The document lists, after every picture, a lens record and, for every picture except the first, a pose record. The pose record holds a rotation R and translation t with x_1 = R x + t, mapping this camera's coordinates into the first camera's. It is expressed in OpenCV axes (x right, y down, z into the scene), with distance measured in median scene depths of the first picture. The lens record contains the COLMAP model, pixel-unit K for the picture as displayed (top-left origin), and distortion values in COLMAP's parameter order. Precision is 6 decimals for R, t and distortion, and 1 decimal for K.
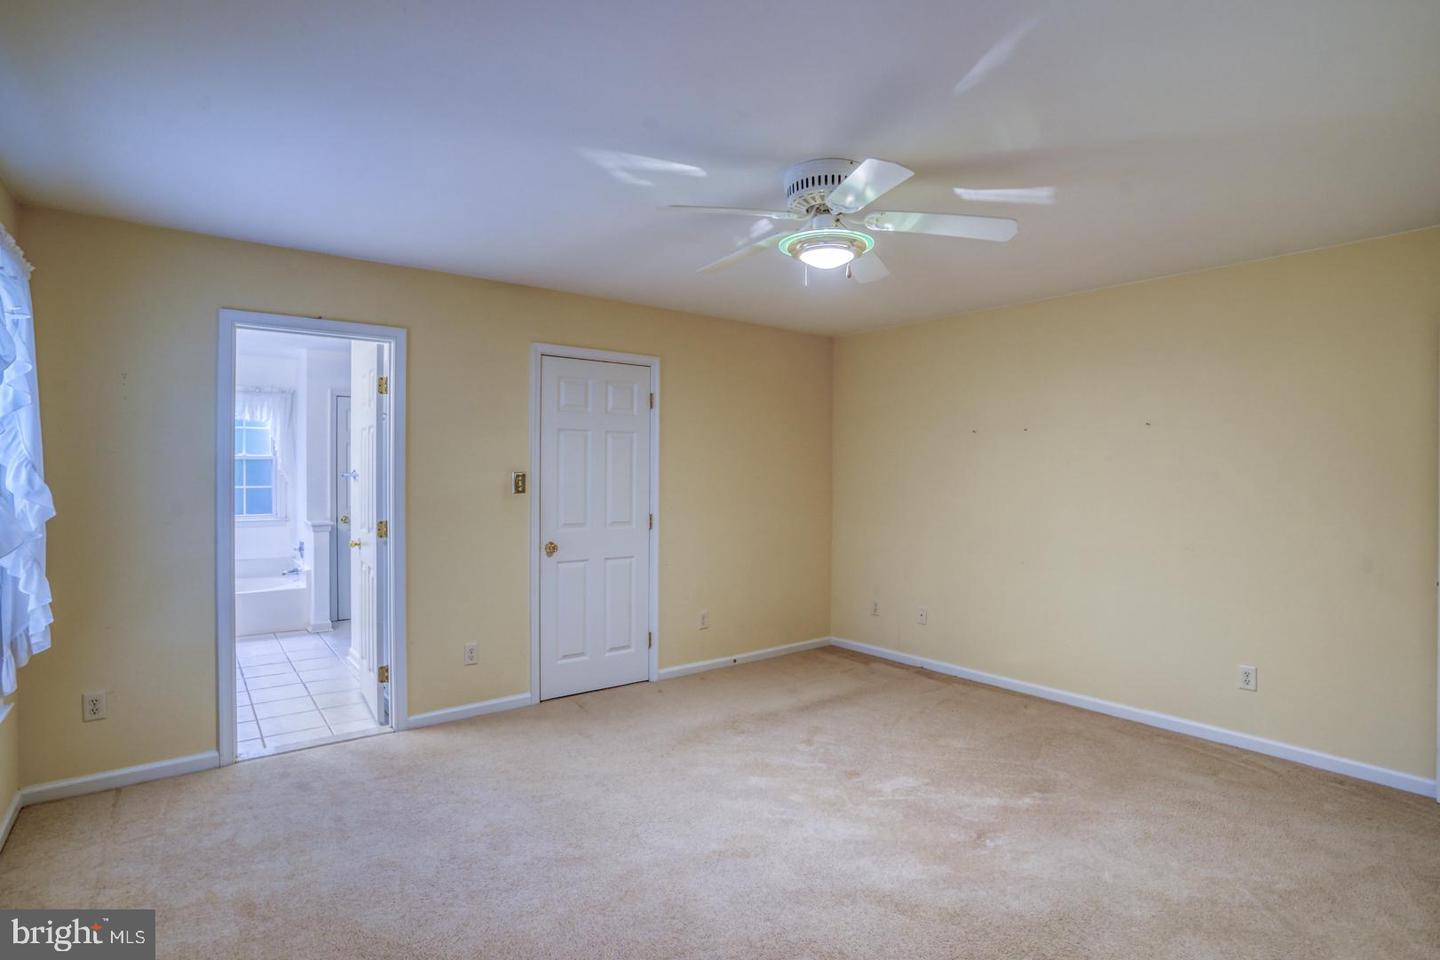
lens RADIAL K [[720.8, 0, 713.6], [0, 720.8, 475.5], [0, 0, 1]] dist [-0.079387, 0.042278]
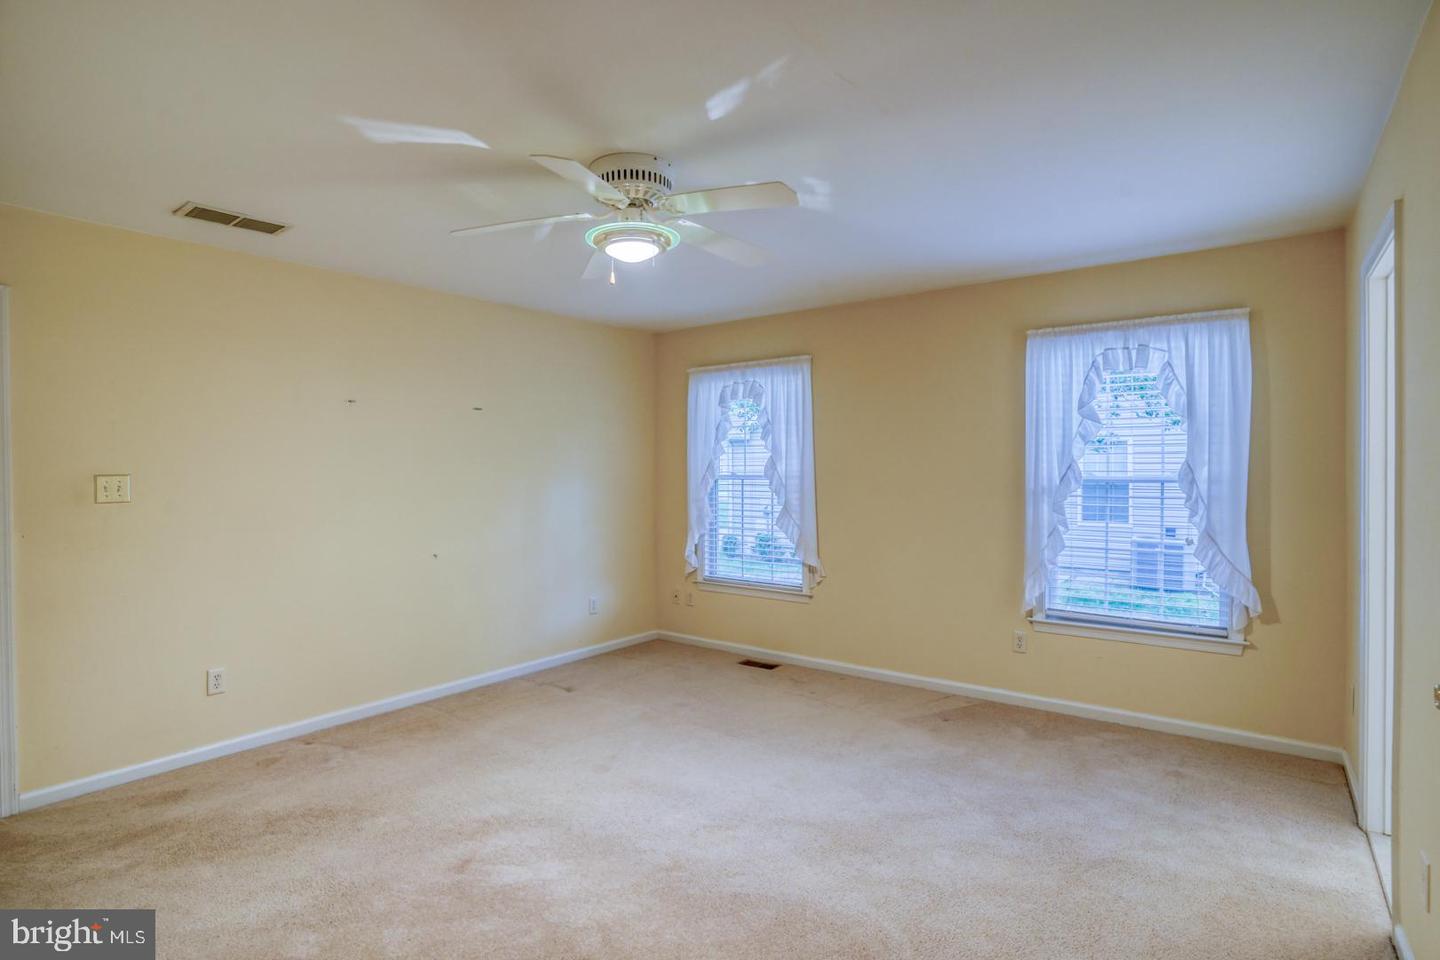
lens RADIAL K [[724.1, 0, 716.7], [0, 724.1, 468.5], [0, 0, 1]] dist [-0.079855, 0.041930]
pose [[-0.965891, -0.000209, -0.258950, 0.182862], [-0.001892, 0.999979, 0.006252, -0.002374], [0.258943, 0.006528, -0.965870, 1.205805]]
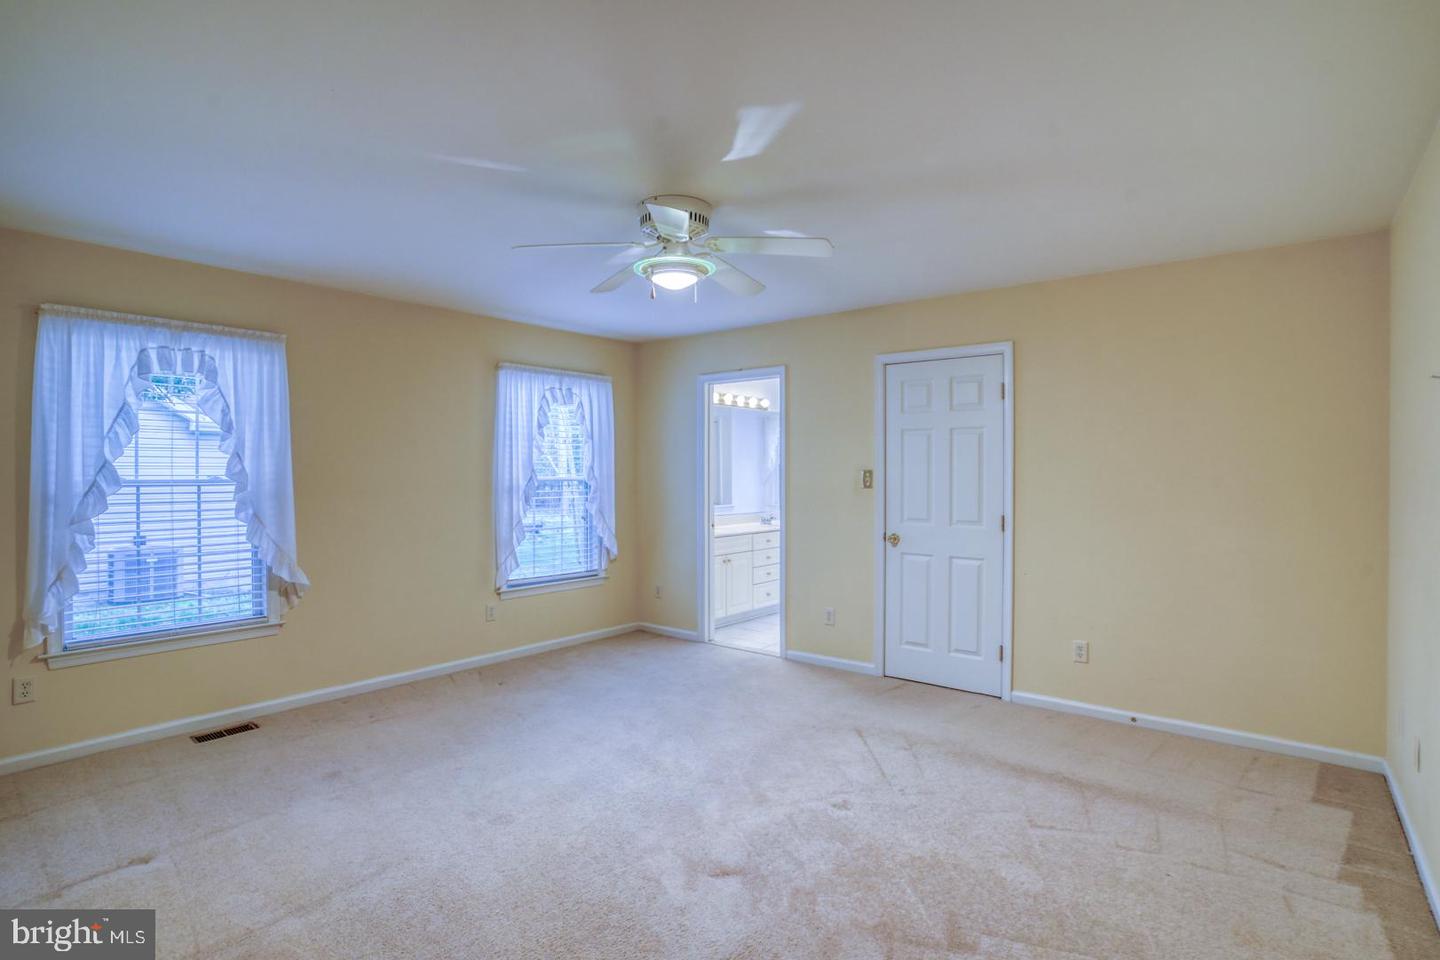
lens RADIAL K [[720.8, 0, 713.6], [0, 720.8, 475.5], [0, 0, 1]] dist [-0.079387, 0.042278]
pose [[0.227105, 0.002535, -0.973867, 0.775846], [-0.007368, 0.999972, 0.000885, 0.005335], [0.973842, 0.006974, 0.227118, 0.481665]]
